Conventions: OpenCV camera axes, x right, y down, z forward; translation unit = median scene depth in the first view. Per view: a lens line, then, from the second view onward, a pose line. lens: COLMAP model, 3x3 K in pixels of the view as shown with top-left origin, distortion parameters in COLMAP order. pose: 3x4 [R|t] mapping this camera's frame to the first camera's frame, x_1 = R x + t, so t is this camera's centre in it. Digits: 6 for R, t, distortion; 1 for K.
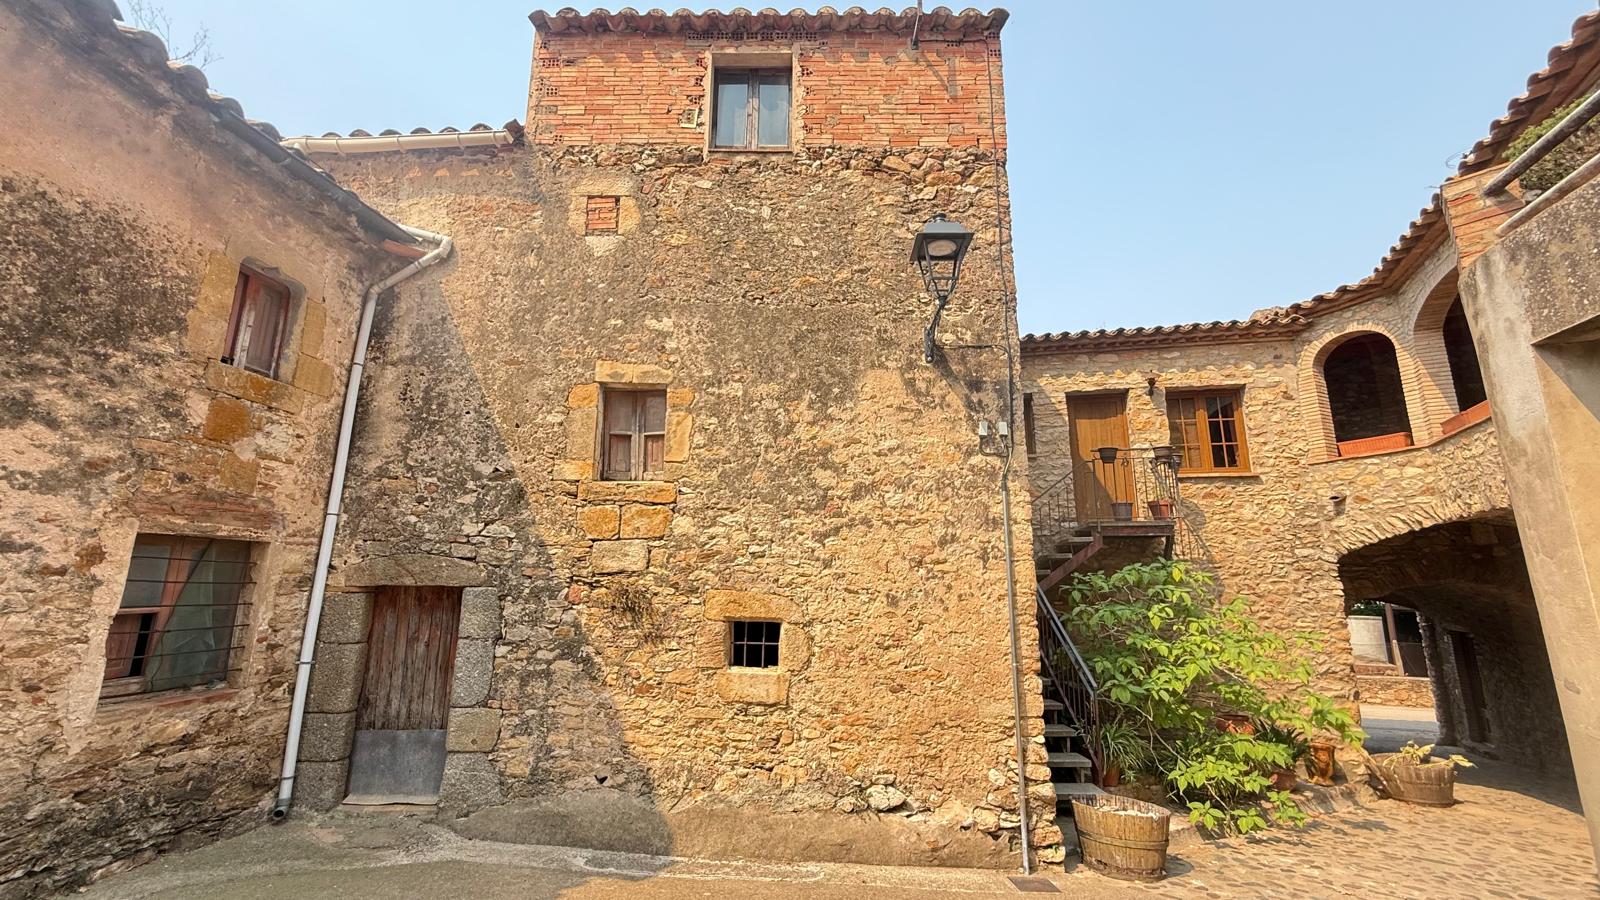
lens RADIAL K [[639.0, 0, 797.7], [0, 639.0, 448.9], [0, 0, 1]] dist [-0.000407, 0.000039]
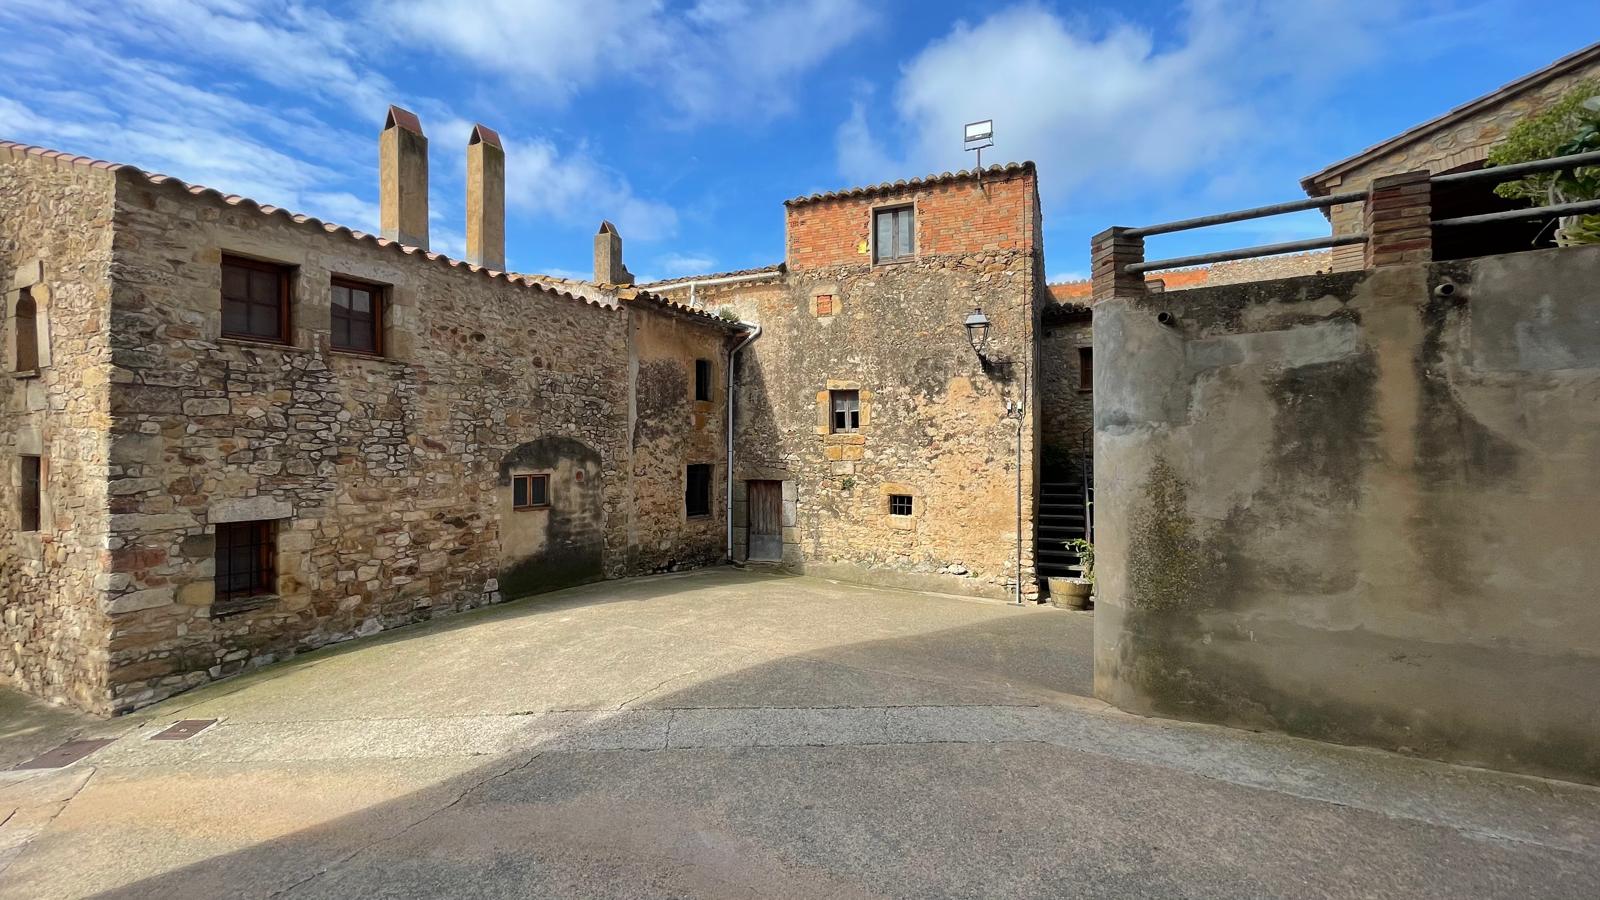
lens RADIAL K [[646.0, 0, 799.0], [0, 646.0, 447.7], [0, 0, 1]] dist [-0.002331, -0.000609]
pose [[0.928893, -0.010831, -0.370189, 0.423743], [0.085470, 0.978858, 0.185825, -0.336091], [0.360350, -0.204252, 0.910181, -1.125412]]
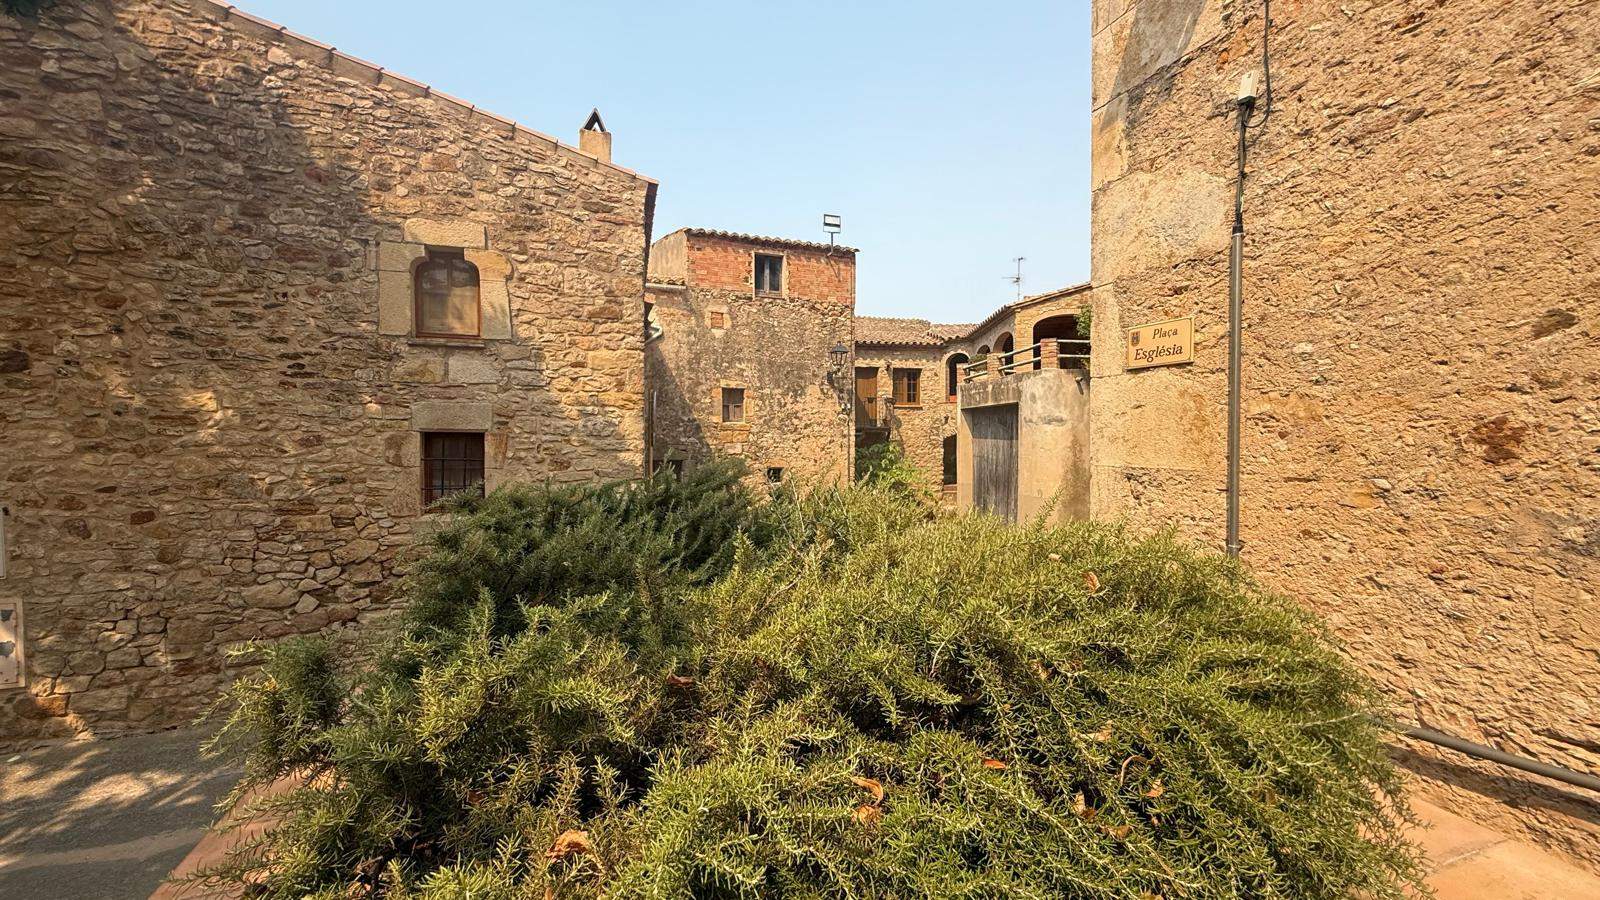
lens RADIAL K [[639.0, 0, 797.7], [0, 639.0, 448.9], [0, 0, 1]] dist [-0.000407, 0.000039]
pose [[0.919767, -0.015485, 0.392159, -1.123886], [-0.072380, 0.975389, 0.208273, -0.455358], [-0.385733, -0.219947, 0.896010, -1.726615]]
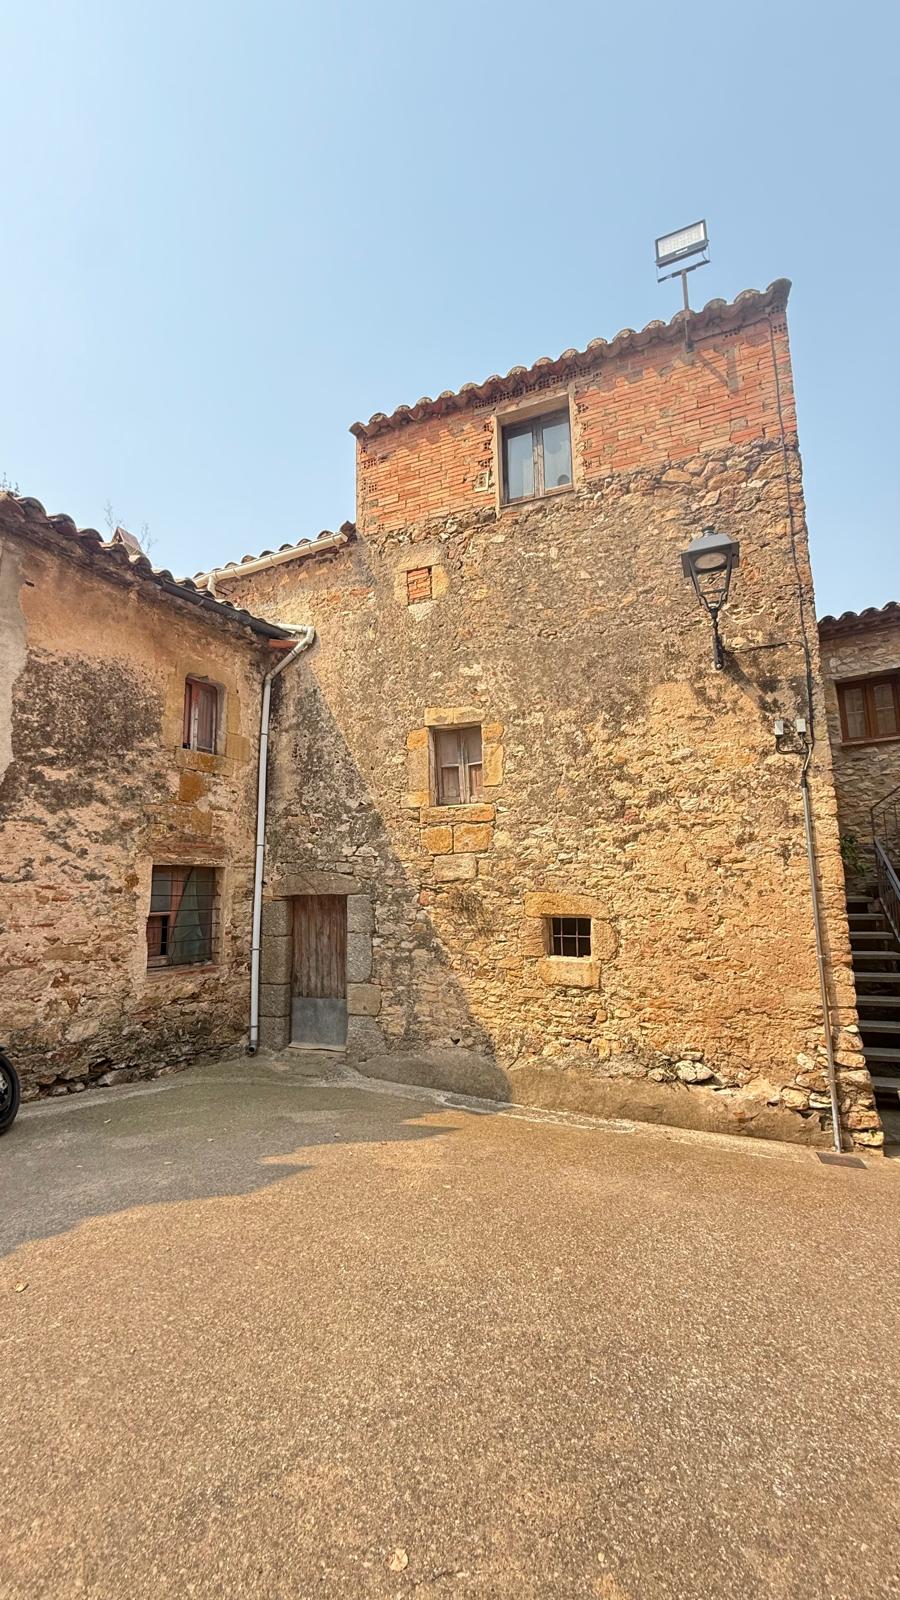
lens RADIAL K [[640.4, 0, 452.1], [0, 640.4, 796.1], [0, 0, 1]] dist [-0.002445, 0.000053]
pose [[0.928002, -0.079003, -0.364103, 0.169127], [0.102712, 0.993638, 0.046188, -0.024037], [0.358137, -0.080260, 0.930213, -0.133838]]
